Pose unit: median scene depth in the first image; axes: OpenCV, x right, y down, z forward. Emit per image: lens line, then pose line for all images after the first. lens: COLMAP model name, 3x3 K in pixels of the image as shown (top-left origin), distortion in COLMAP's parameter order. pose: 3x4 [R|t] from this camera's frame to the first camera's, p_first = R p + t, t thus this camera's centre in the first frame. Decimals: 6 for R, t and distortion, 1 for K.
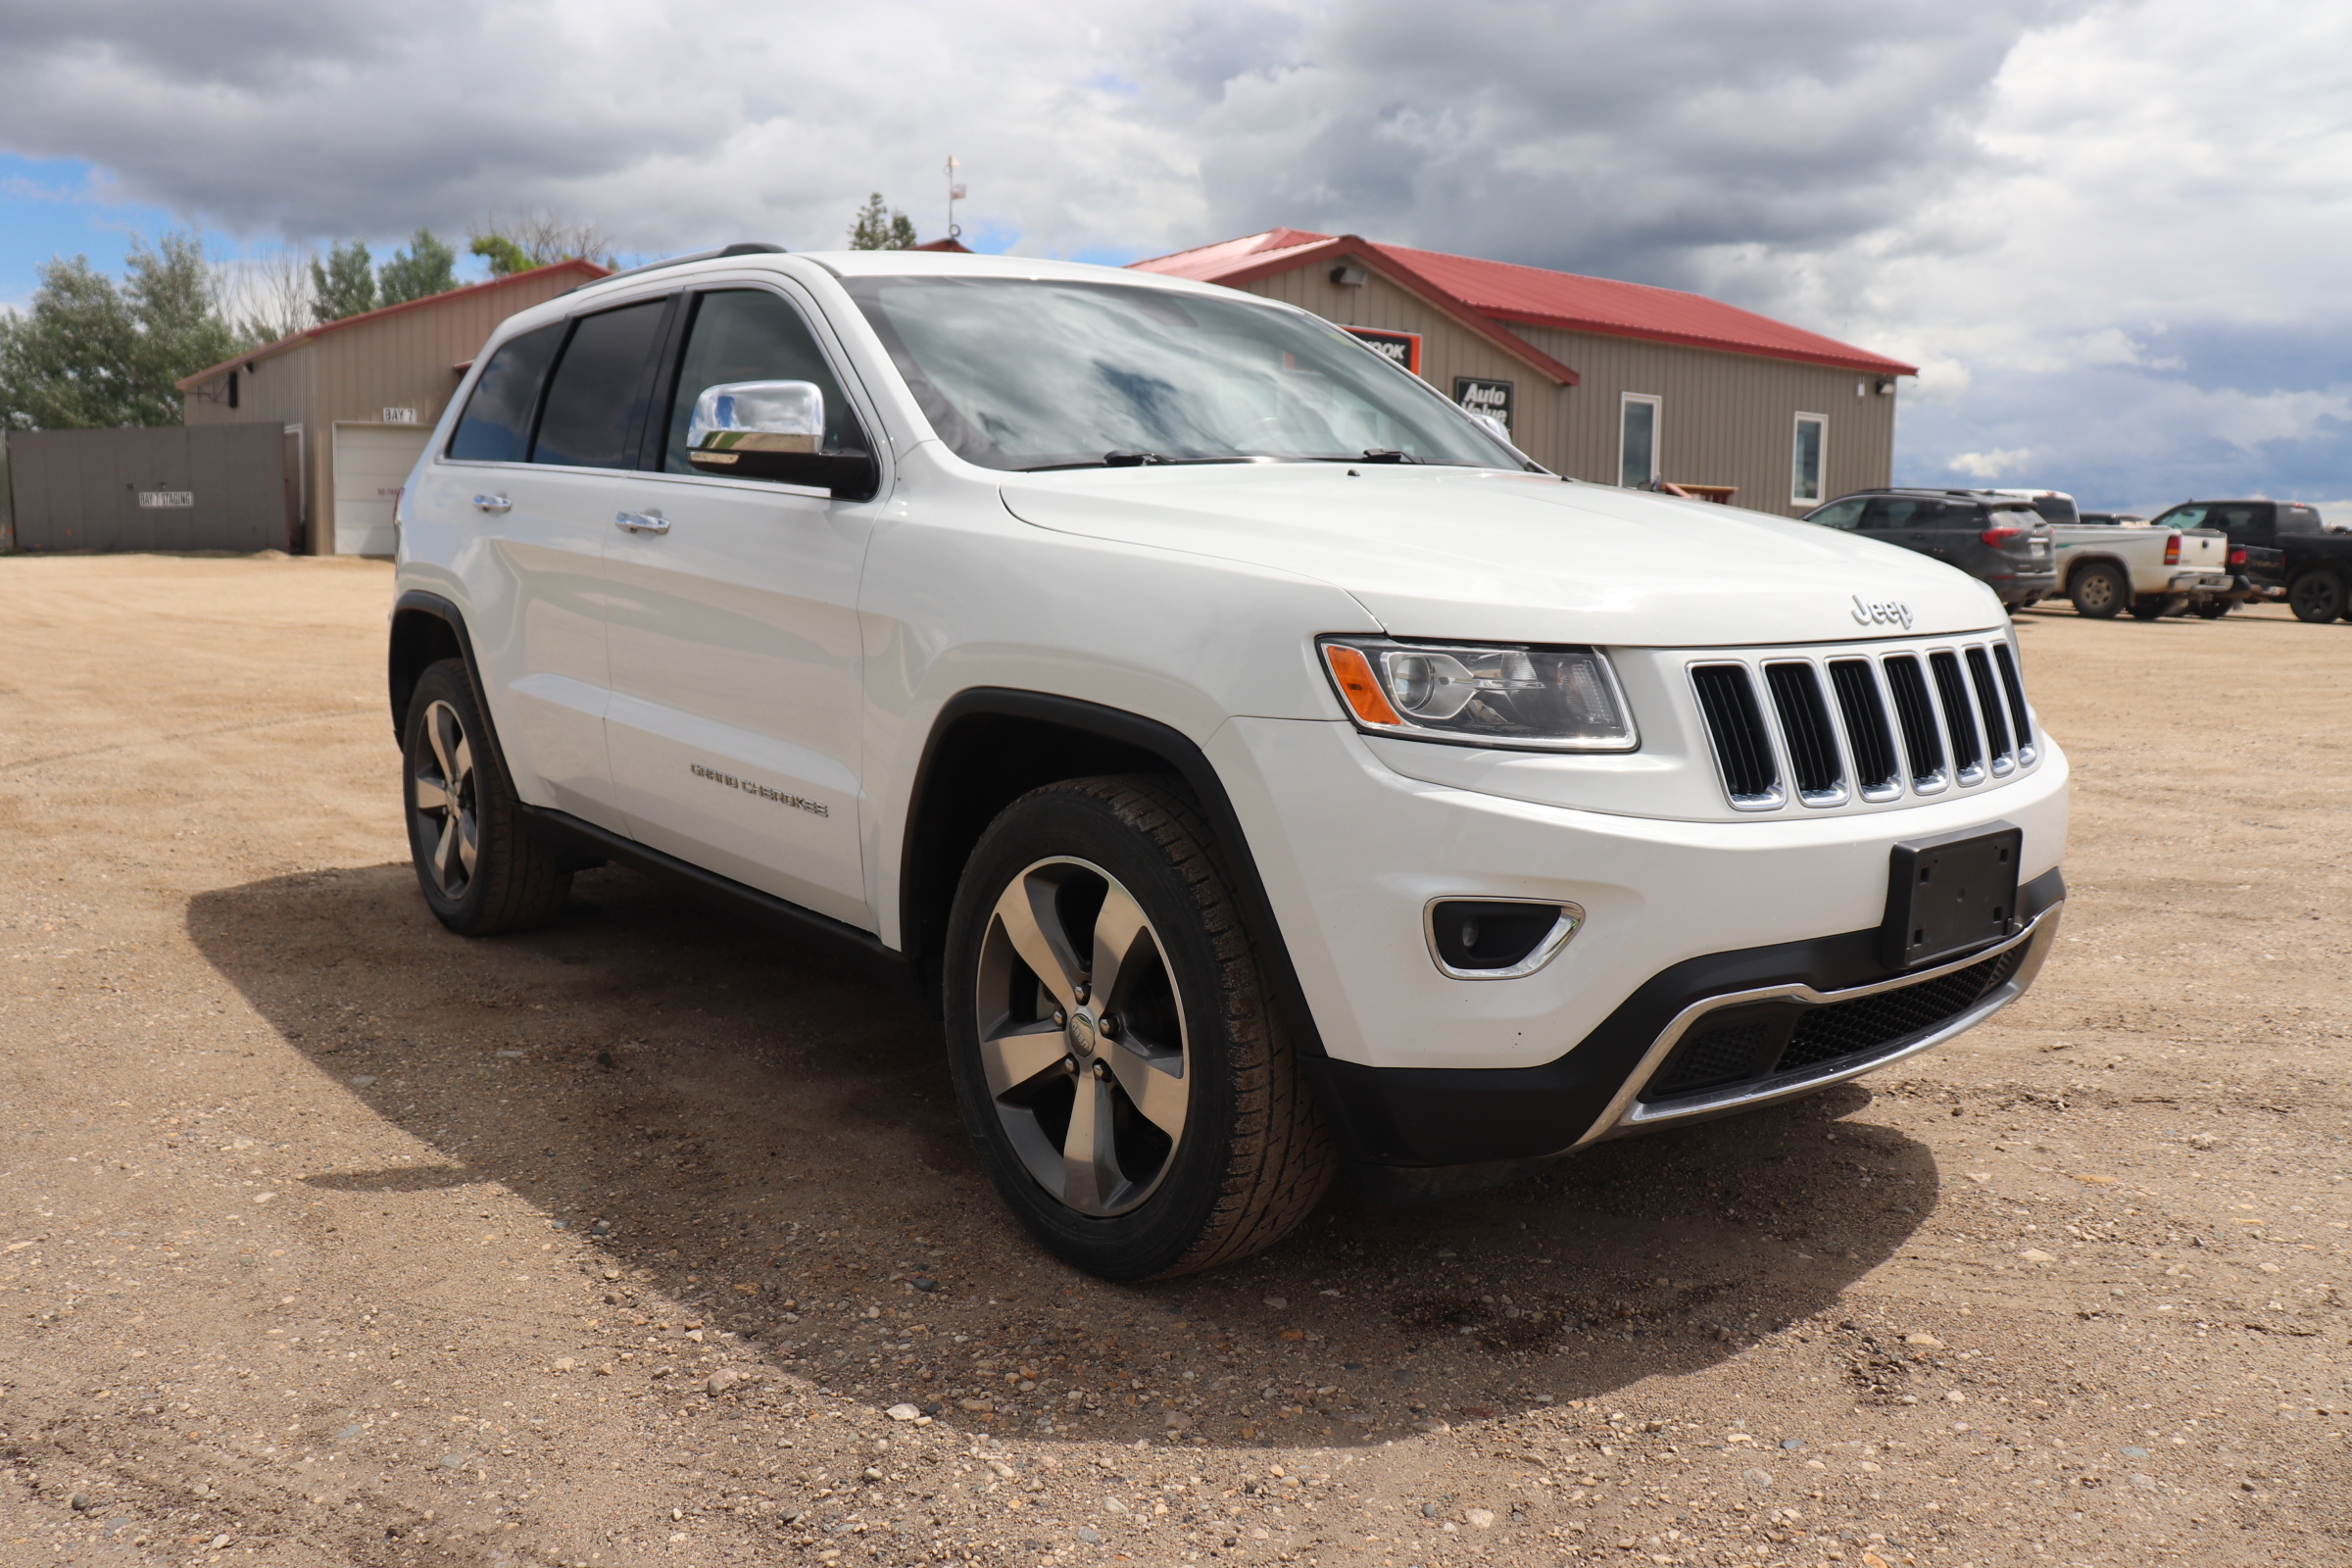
lens RADIAL K [[1982.3, 0, 1176.0], [0, 1982.3, 784.0], [0, 0, 1]] dist [-0.194375, 0.179684]
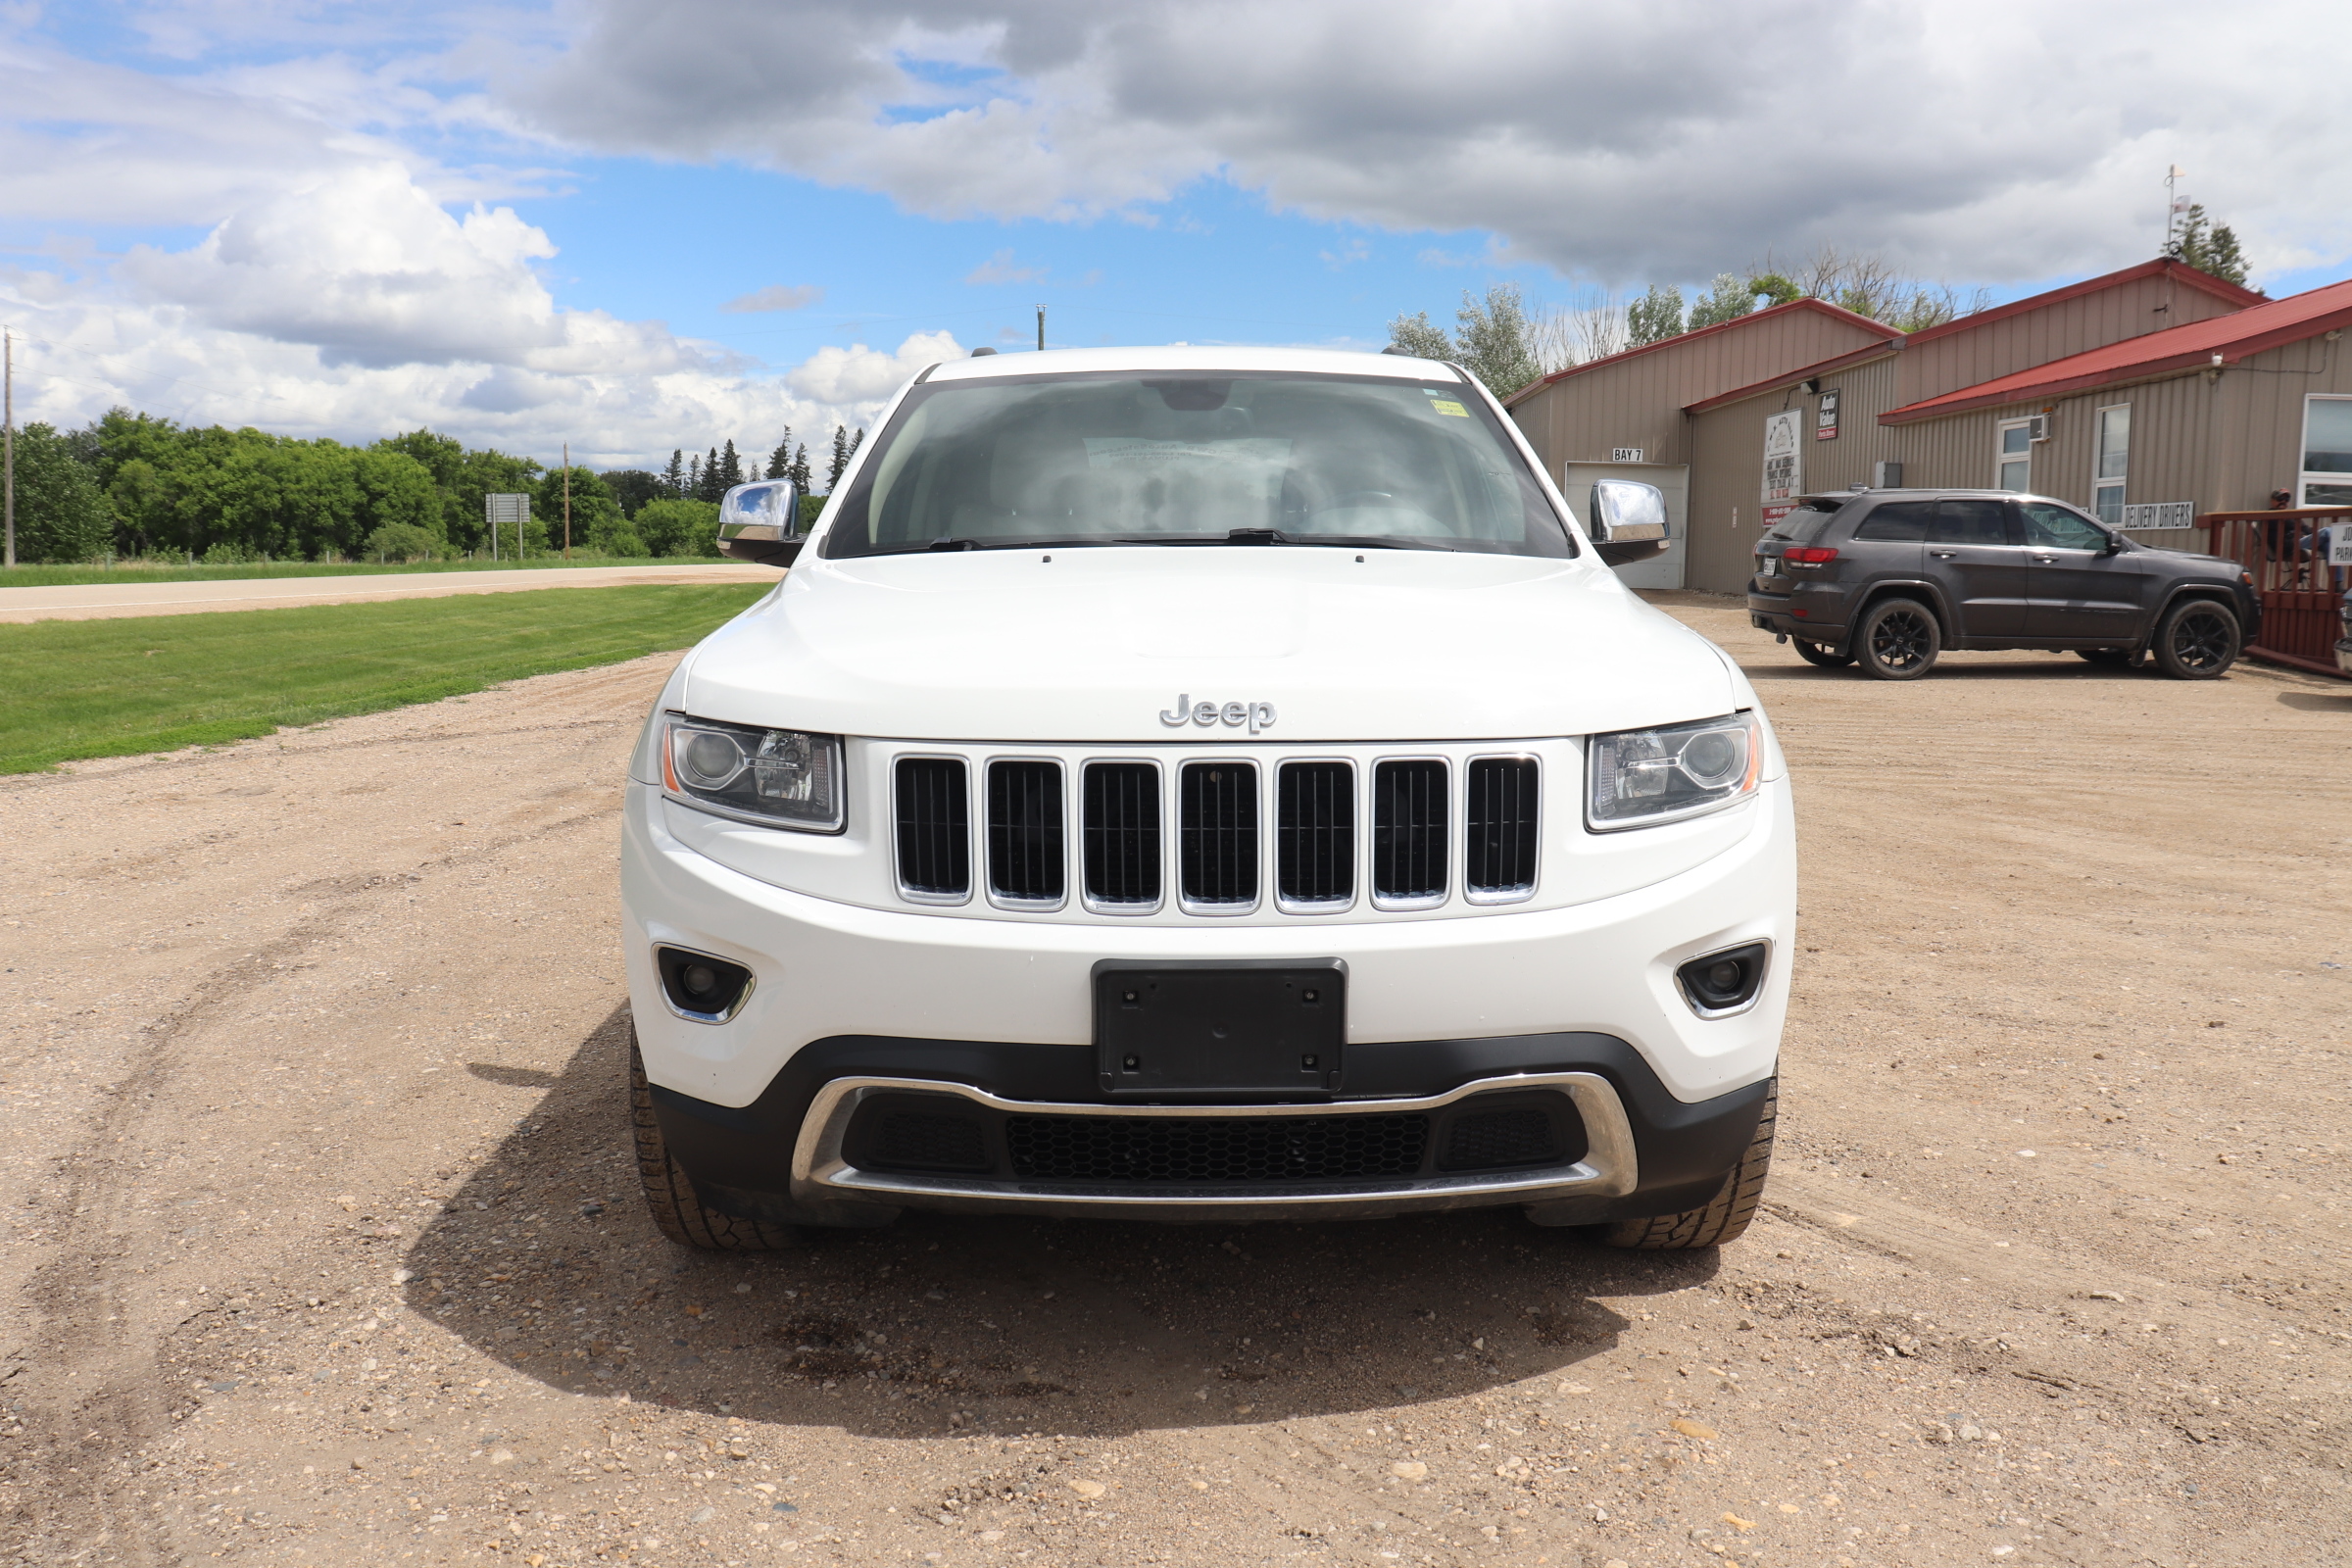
lens RADIAL K [[1982.3, 0, 1176.0], [0, 1982.3, 784.0], [0, 0, 1]] dist [-0.194375, 0.179684]
pose [[0.777105, 0.073377, -0.625078, 0.809211], [-0.084349, 0.996363, 0.012098, -0.056142], [0.623693, 0.043323, 0.780468, 0.218995]]
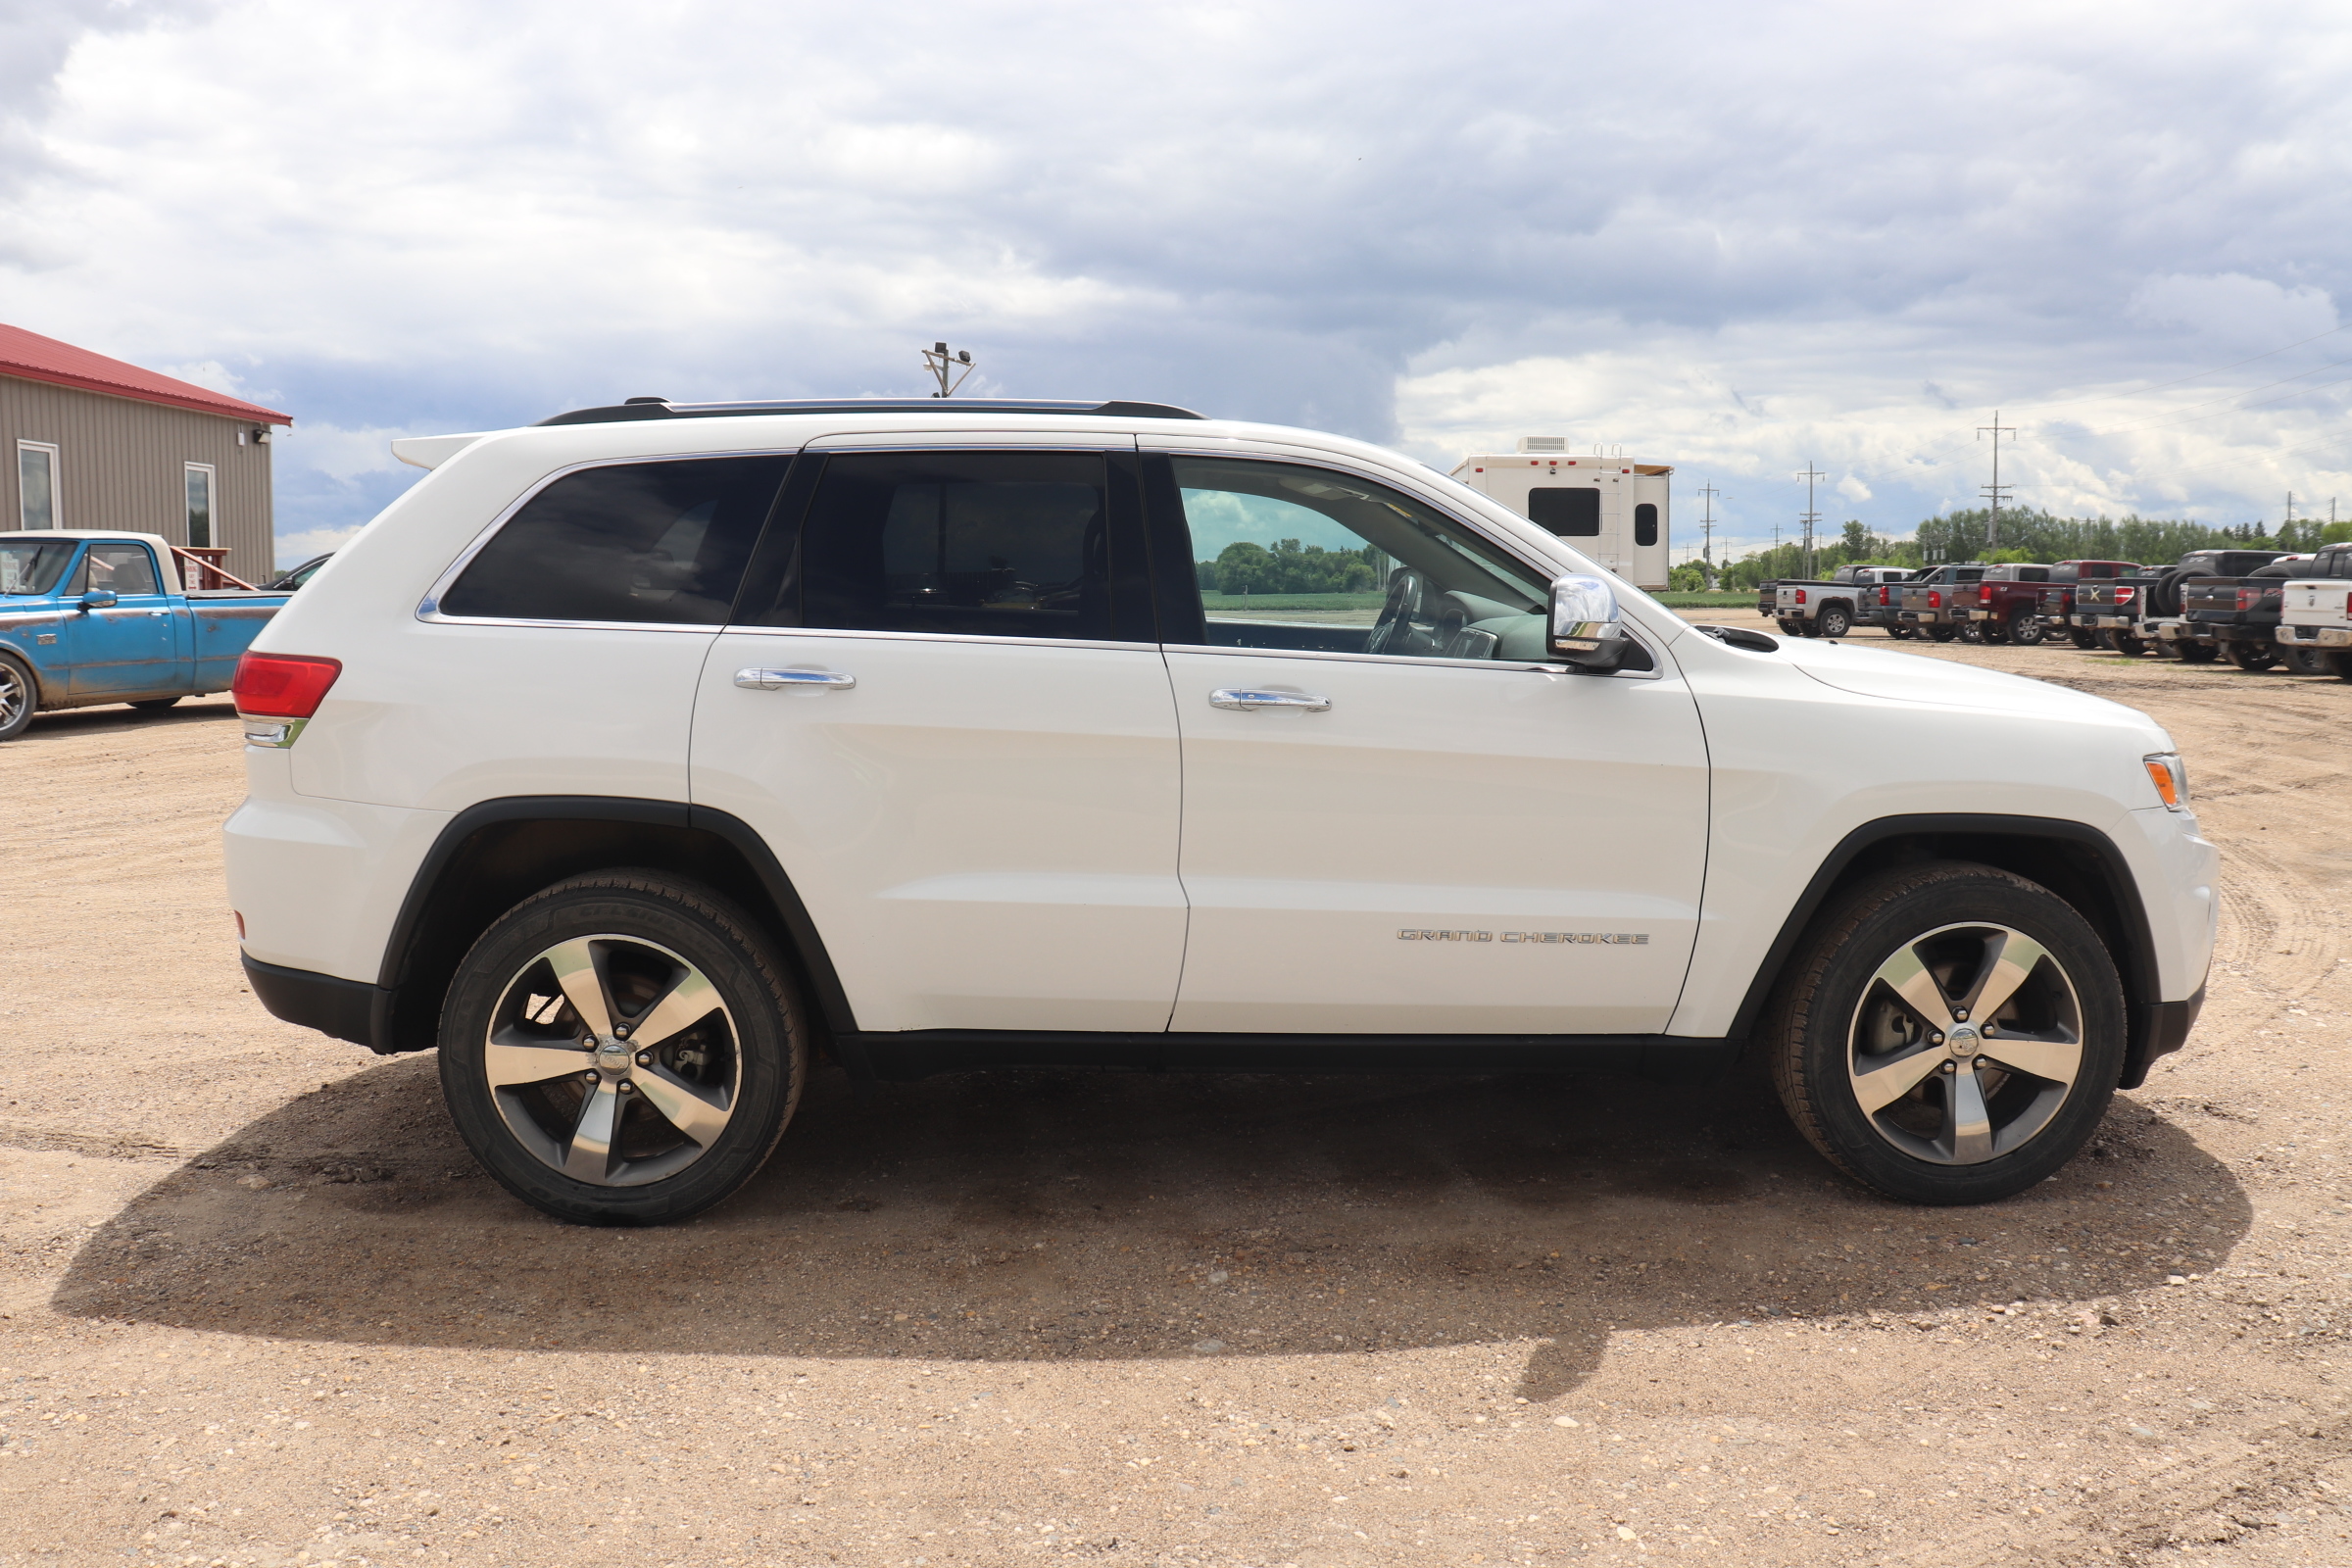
lens RADIAL K [[2008.4, 0, 1257.3], [0, 2008.4, 740.2], [0, 0, 1]] dist [-0.190398, 0.220609]
pose [[0.561932, -0.082593, 0.823050, -1.337700], [0.115375, 0.993102, 0.020887, -0.163590], [-0.819098, 0.083222, 0.567585, 0.523128]]
